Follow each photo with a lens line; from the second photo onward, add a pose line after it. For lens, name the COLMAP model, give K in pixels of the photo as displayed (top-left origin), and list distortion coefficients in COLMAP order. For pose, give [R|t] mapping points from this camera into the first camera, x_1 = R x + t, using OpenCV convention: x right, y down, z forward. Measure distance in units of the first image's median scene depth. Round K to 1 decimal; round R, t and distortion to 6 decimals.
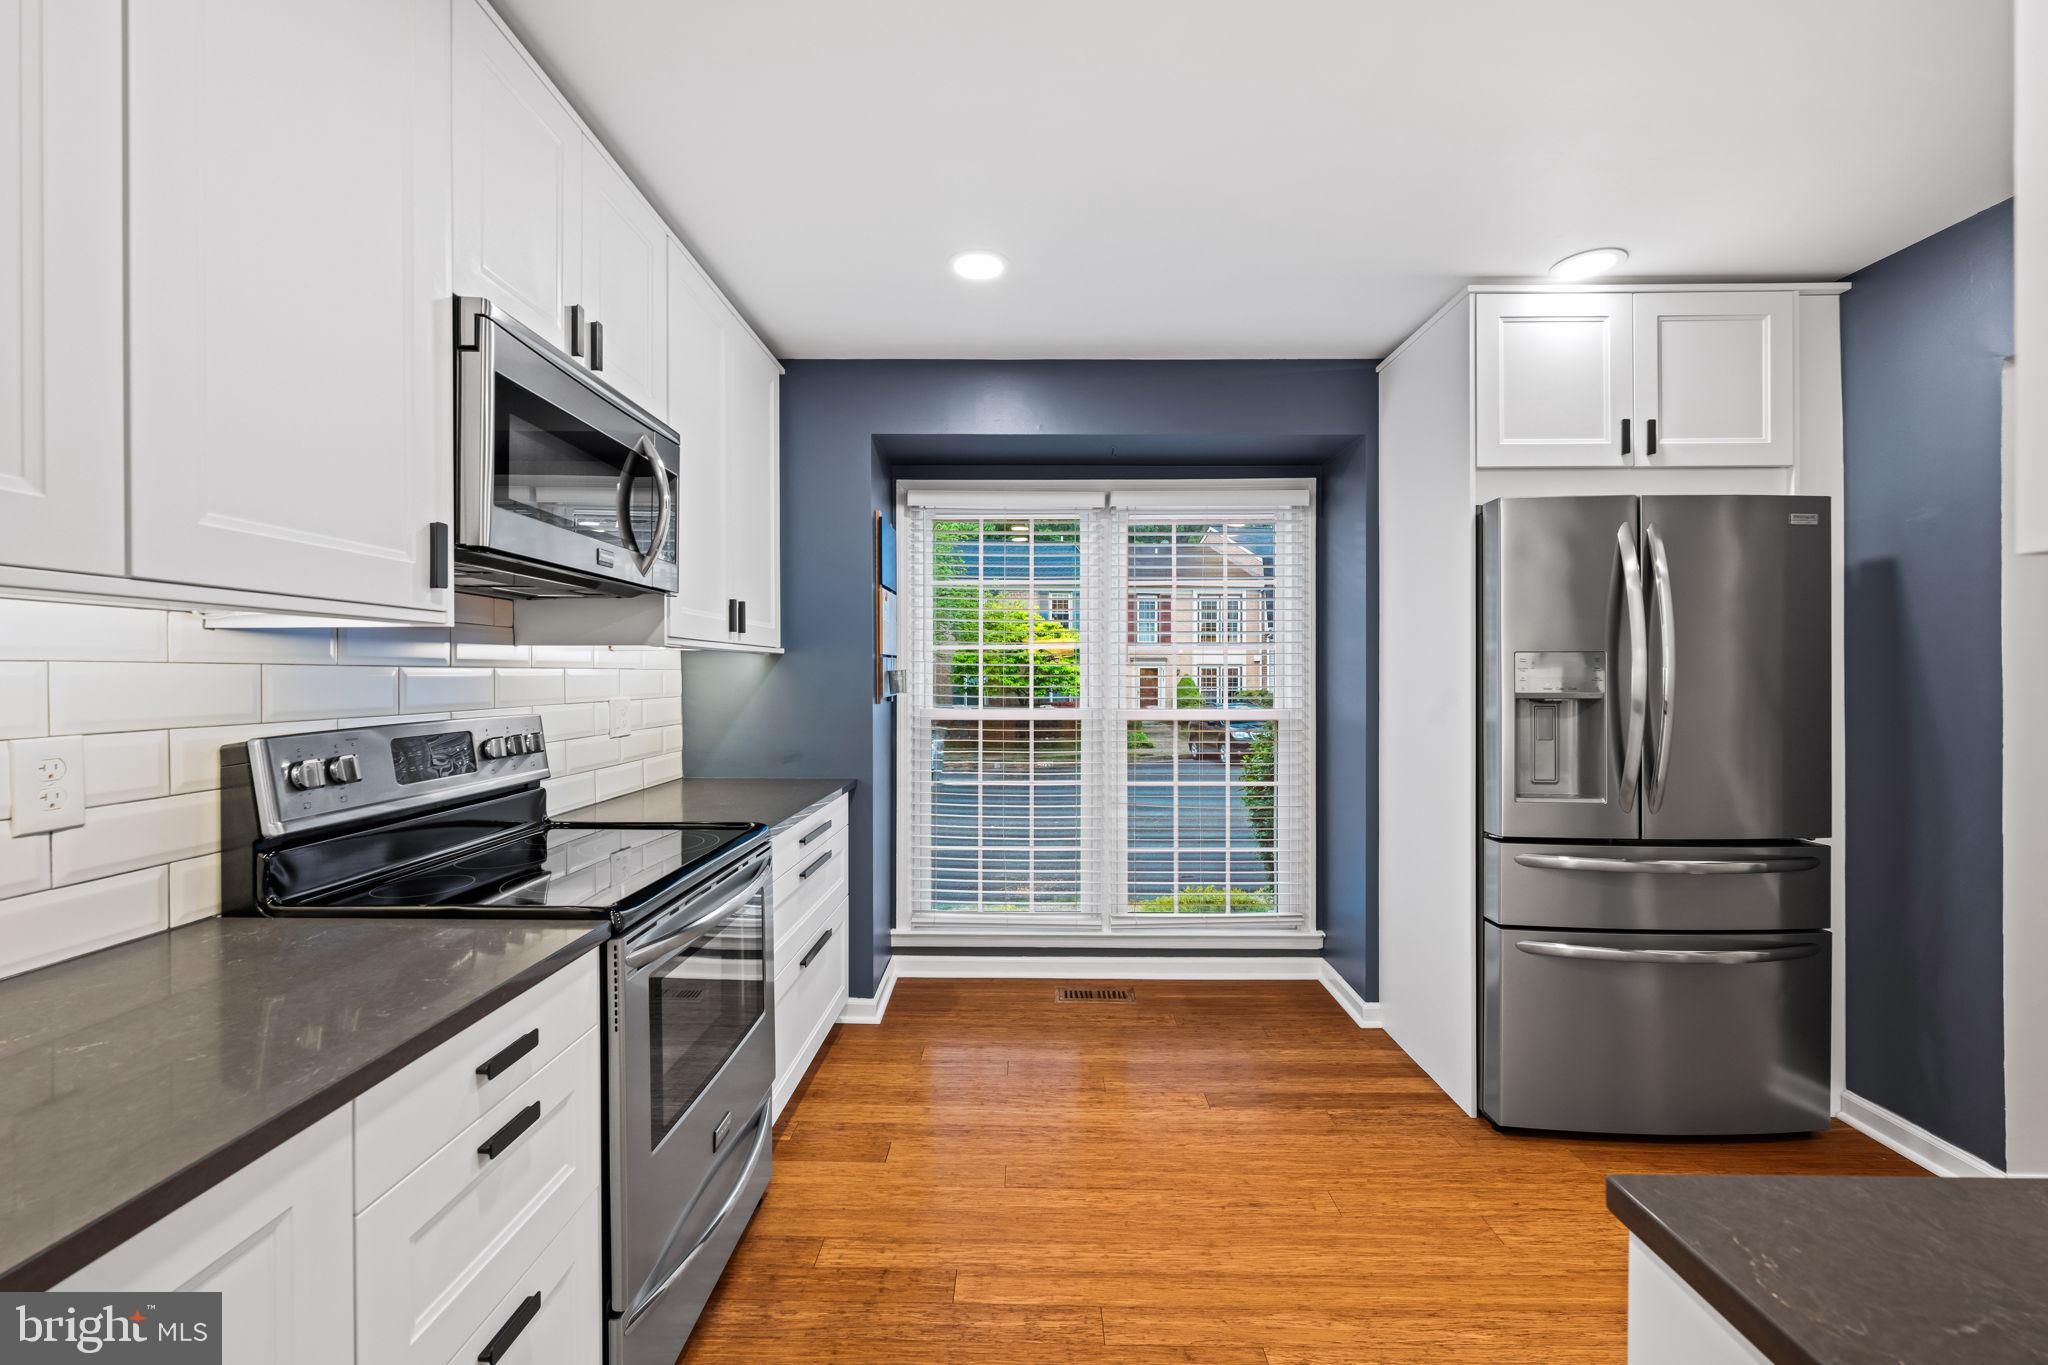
lens RADIAL K [[812.4, 0, 1040.5], [0, 812.4, 678.5], [0, 0, 1]] dist [-0.002028, 0.000108]
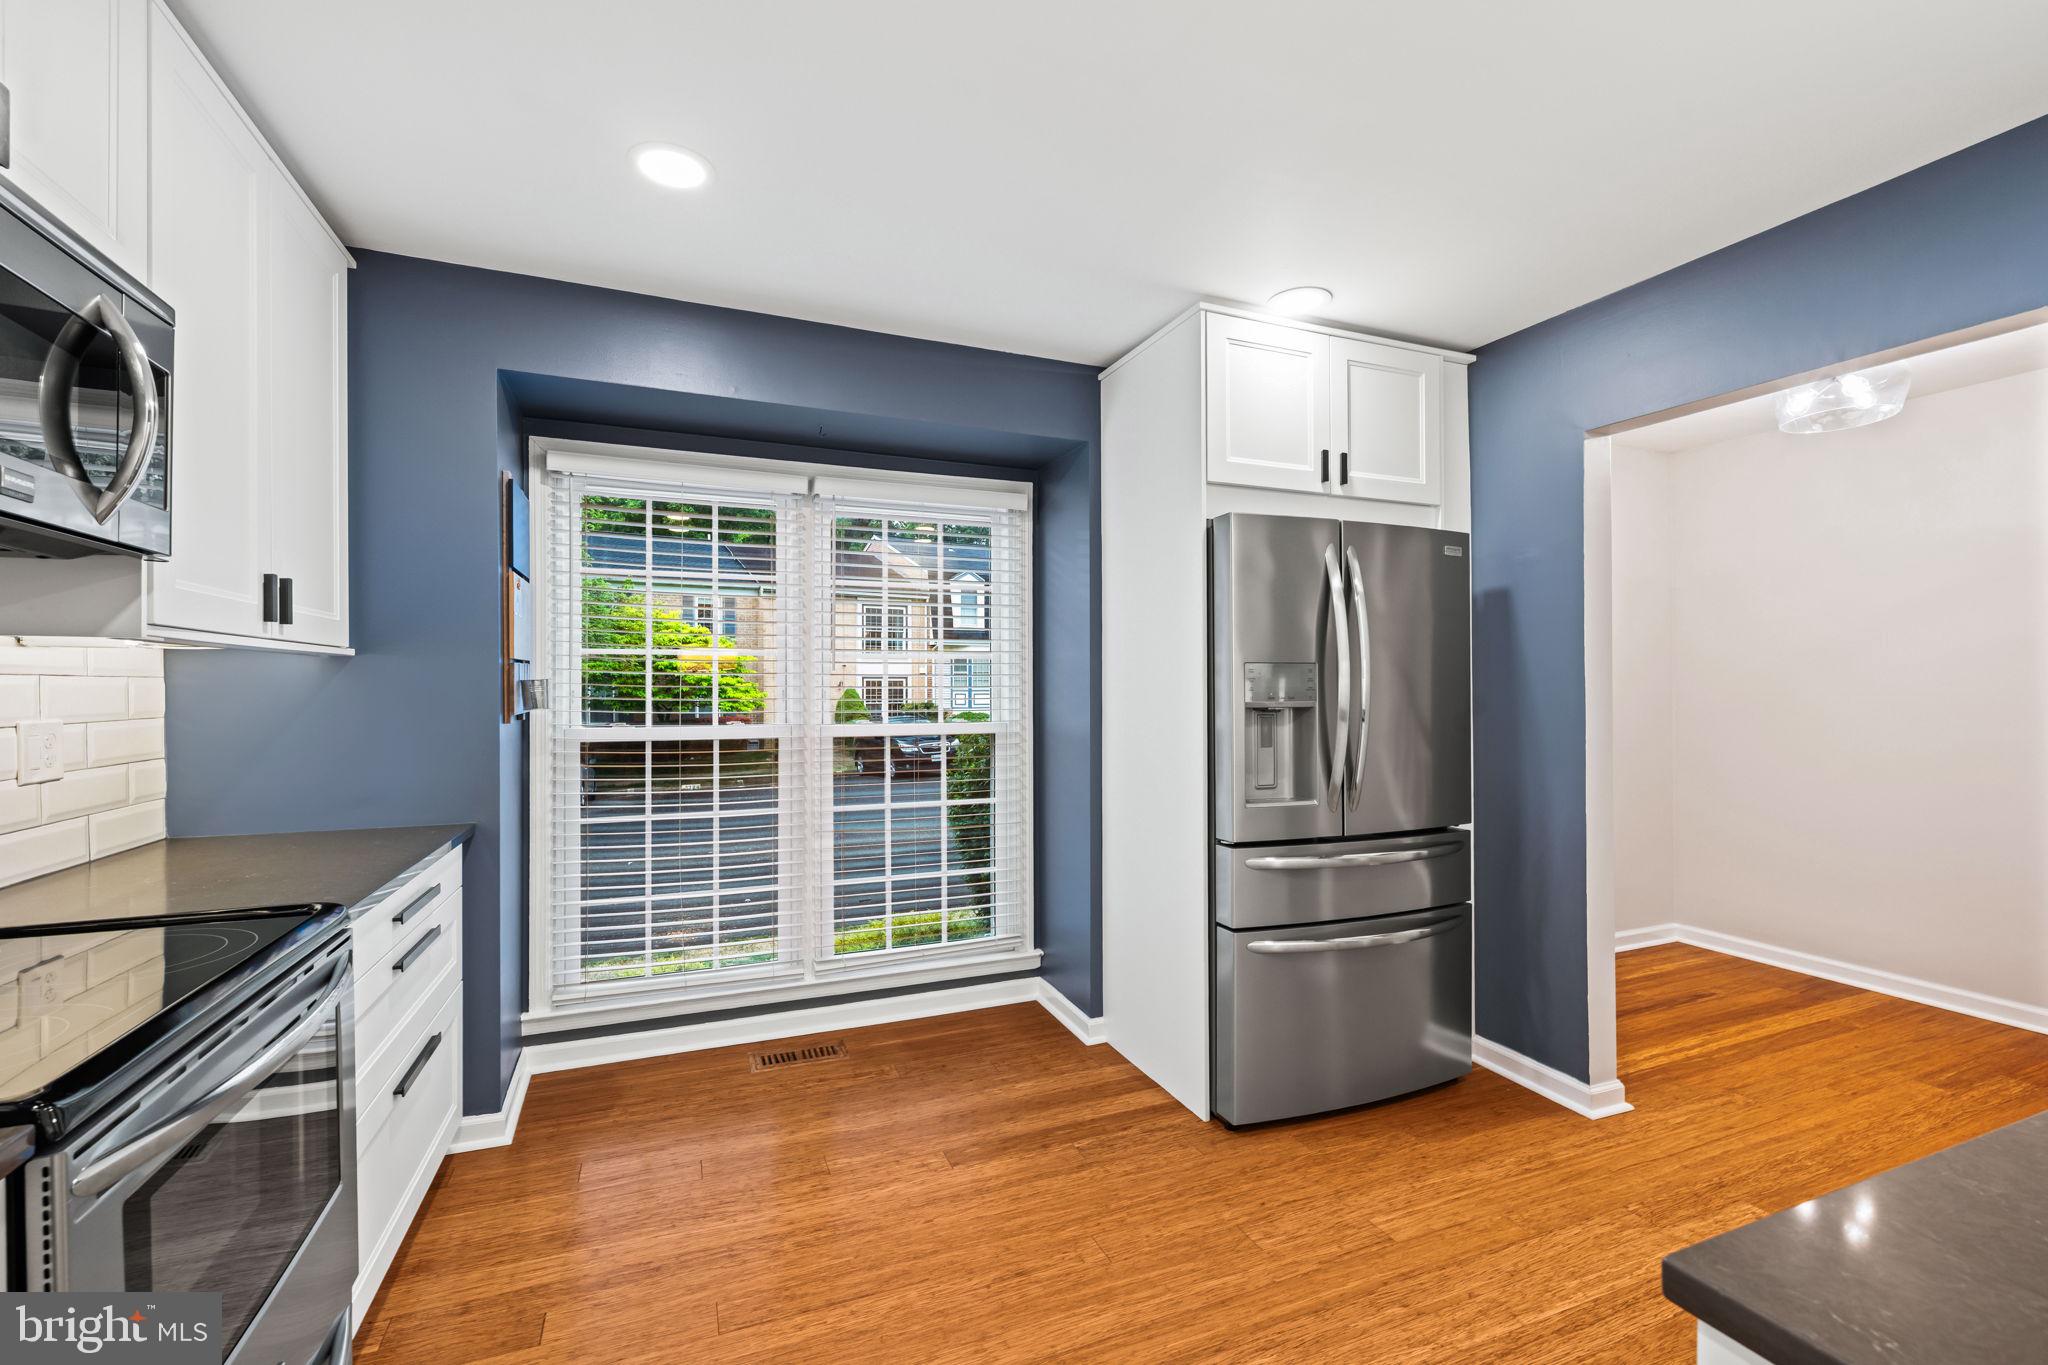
lens RADIAL K [[832.9, 0, 1033.5], [0, 832.9, 687.1], [0, 0, 1]] dist [-0.001595, -0.000029]
pose [[0.920026, -0.000439, 0.391858, -0.062849], [0.002127, 0.999990, -0.003874, 0.001518], [-0.391852, 0.004398, 0.920018, 0.106164]]
